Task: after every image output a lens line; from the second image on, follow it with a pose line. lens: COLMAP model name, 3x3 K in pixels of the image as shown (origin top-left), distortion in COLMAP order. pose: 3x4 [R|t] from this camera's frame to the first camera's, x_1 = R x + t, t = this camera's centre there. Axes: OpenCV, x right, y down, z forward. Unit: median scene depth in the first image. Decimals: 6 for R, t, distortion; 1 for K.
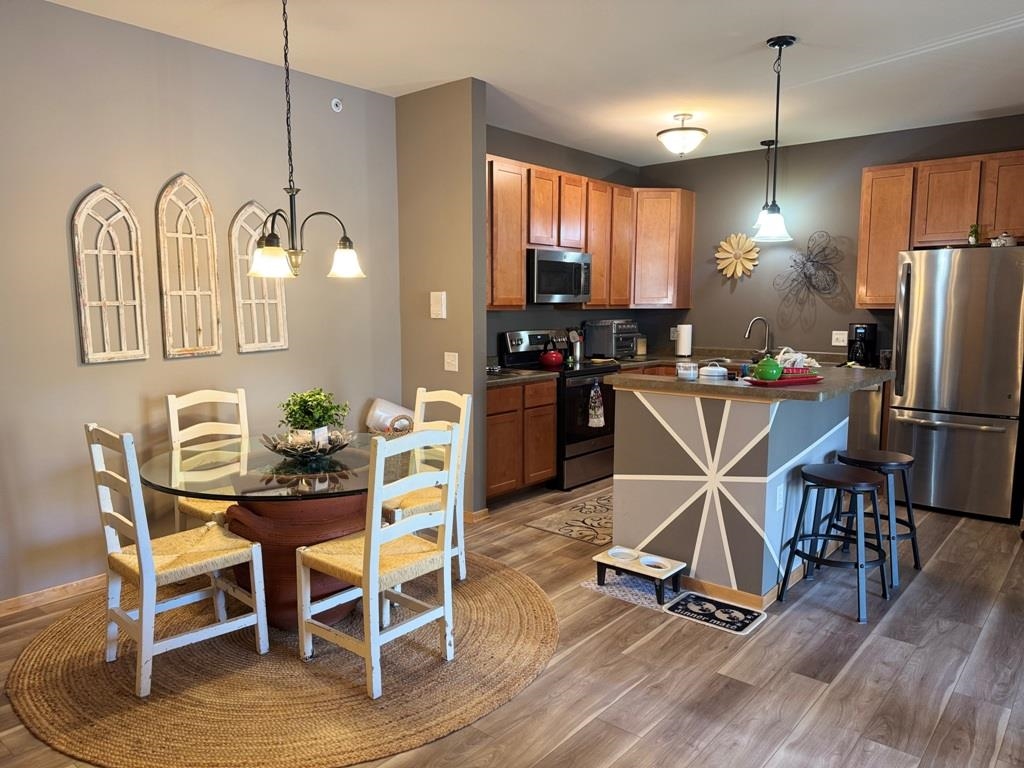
lens RADIAL K [[726.1, 0, 502.2], [0, 726.1, 393.0], [0, 0, 1]] dist [0.055440, -0.063093]
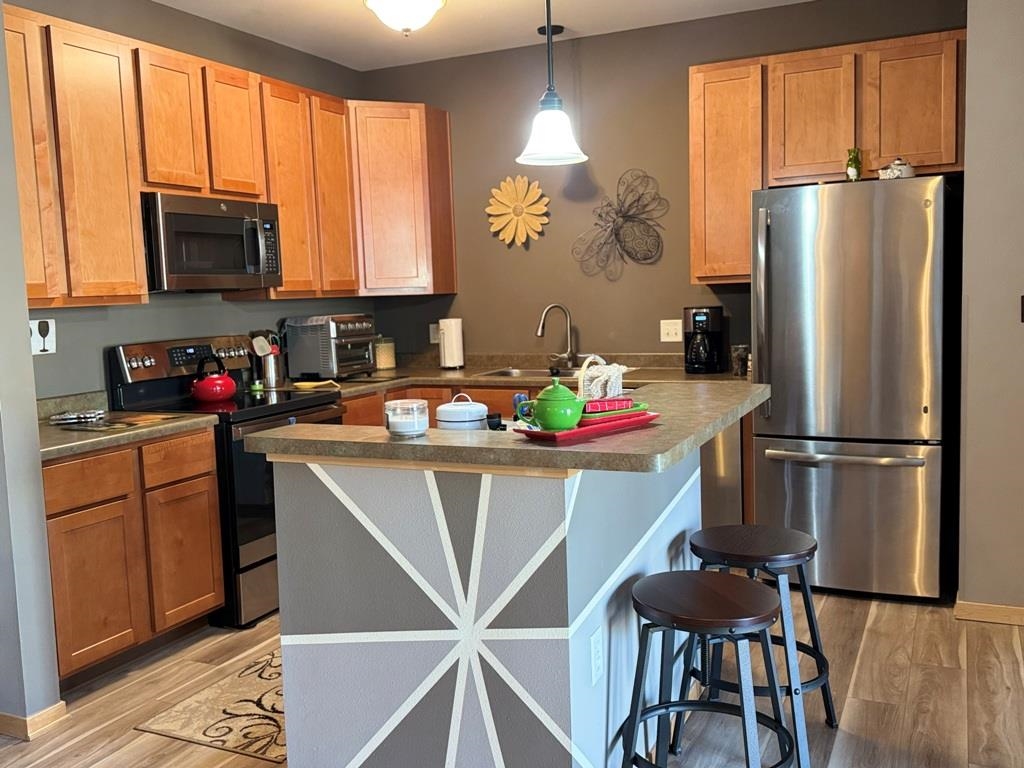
lens RADIAL K [[912.4, 0, 506.3], [0, 912.4, 377.4], [0, 0, 1]] dist [0.126297, -0.014957]
pose [[0.964972, -0.059121, 0.255605, 0.116684], [0.066569, 0.997570, -0.020580, -0.029092], [-0.253767, 0.036875, 0.966562, 0.273043]]
